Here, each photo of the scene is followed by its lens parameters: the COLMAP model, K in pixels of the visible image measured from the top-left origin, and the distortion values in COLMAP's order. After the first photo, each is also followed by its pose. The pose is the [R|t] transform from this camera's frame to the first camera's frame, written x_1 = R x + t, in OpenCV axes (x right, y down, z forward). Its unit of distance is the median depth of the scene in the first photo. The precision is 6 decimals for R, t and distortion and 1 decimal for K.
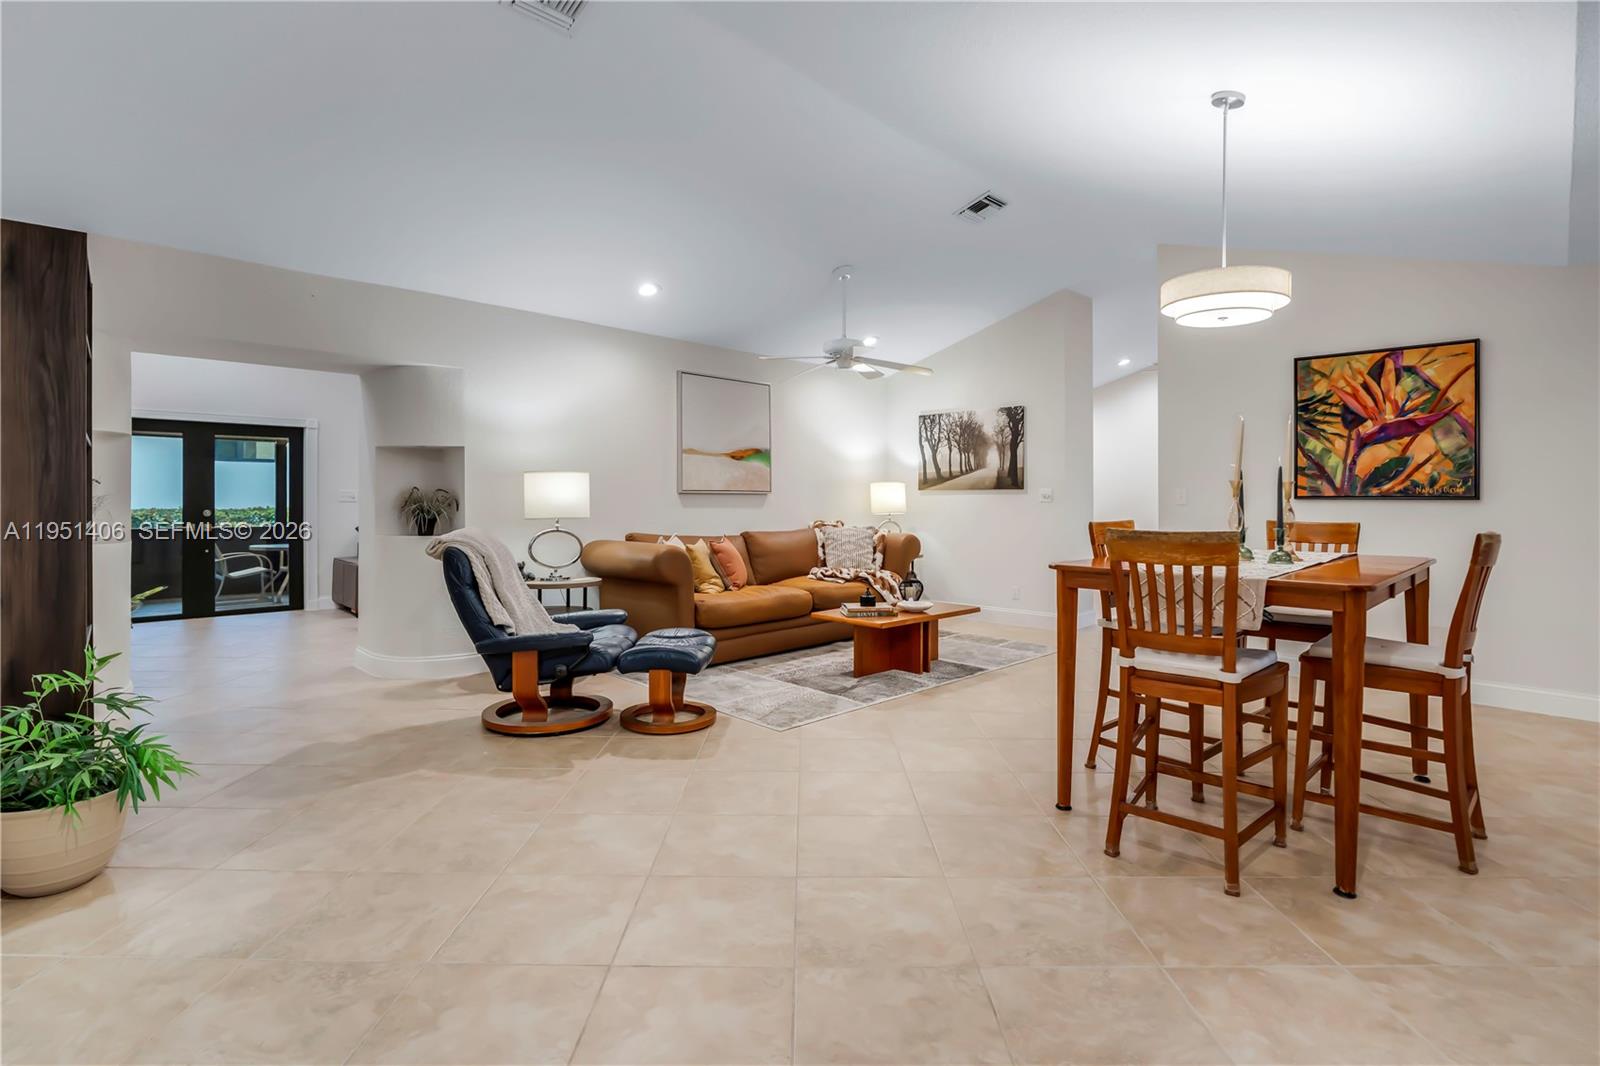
lens RADIAL K [[760.6, 0, 807.5], [0, 760.6, 497.0], [0, 0, 1]] dist [-0.024702, 0.009349]
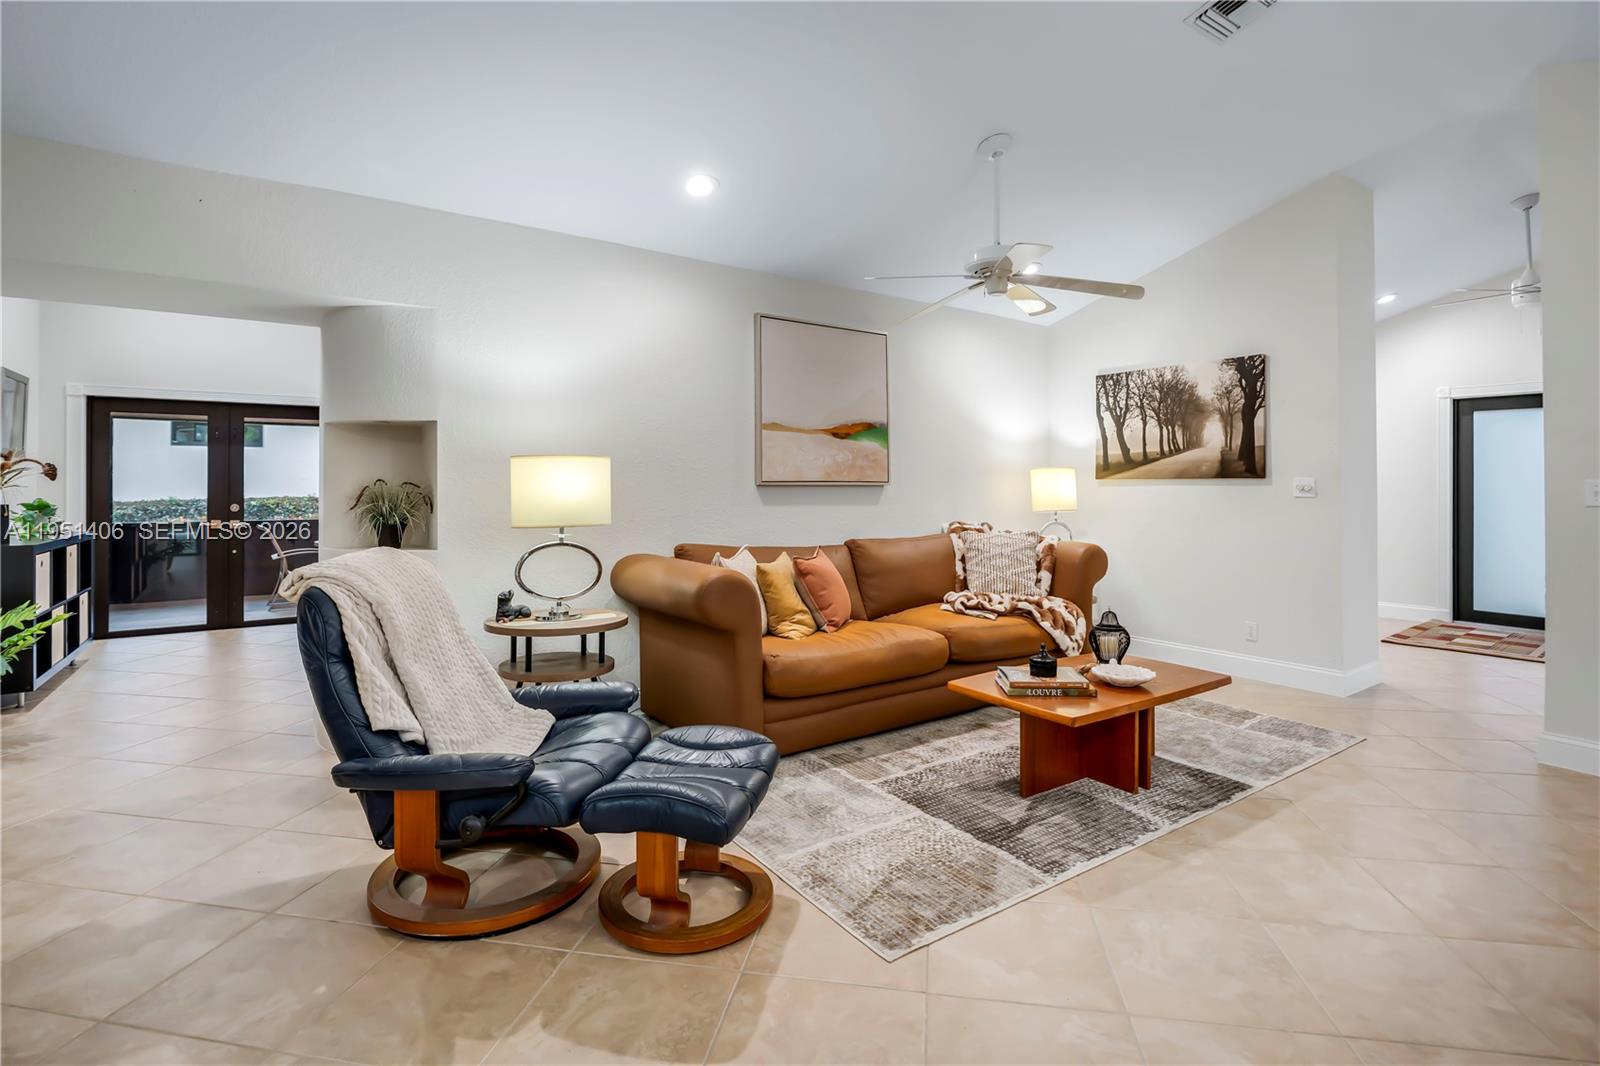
lens RADIAL K [[768.5, 0, 804.7], [0, 768.5, 479.0], [0, 0, 1]] dist [-0.019276, 0.000189]
pose [[0.985139, -0.002336, -0.171746, -0.001933], [0.001616, 0.999989, -0.004332, -0.008312], [0.171754, 0.003990, 0.985132, 0.314549]]
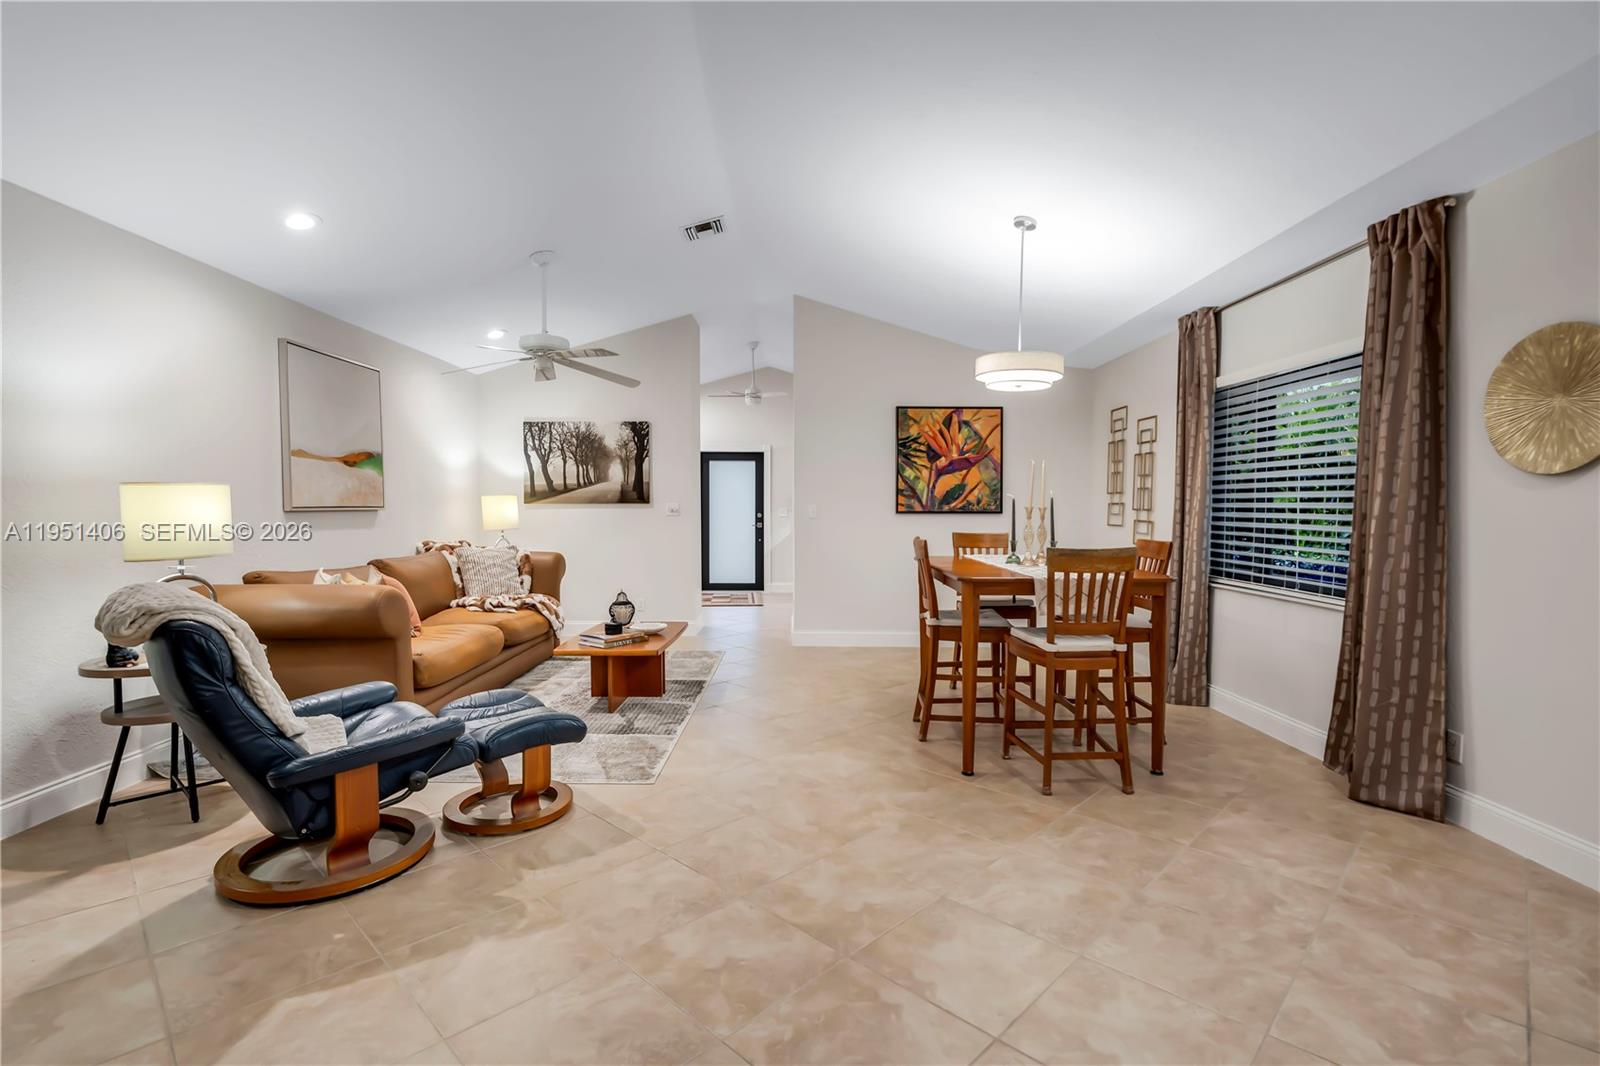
lens RADIAL K [[744.5, 0, 807.0], [0, 744.5, 528.3], [0, 0, 1]] dist [-0.022944, 0.007083]
pose [[0.700066, -0.025462, 0.713624, -0.340264], [-0.001072, 0.999325, 0.036707, -0.016168], [-0.714077, -0.026462, 0.699567, 0.172083]]
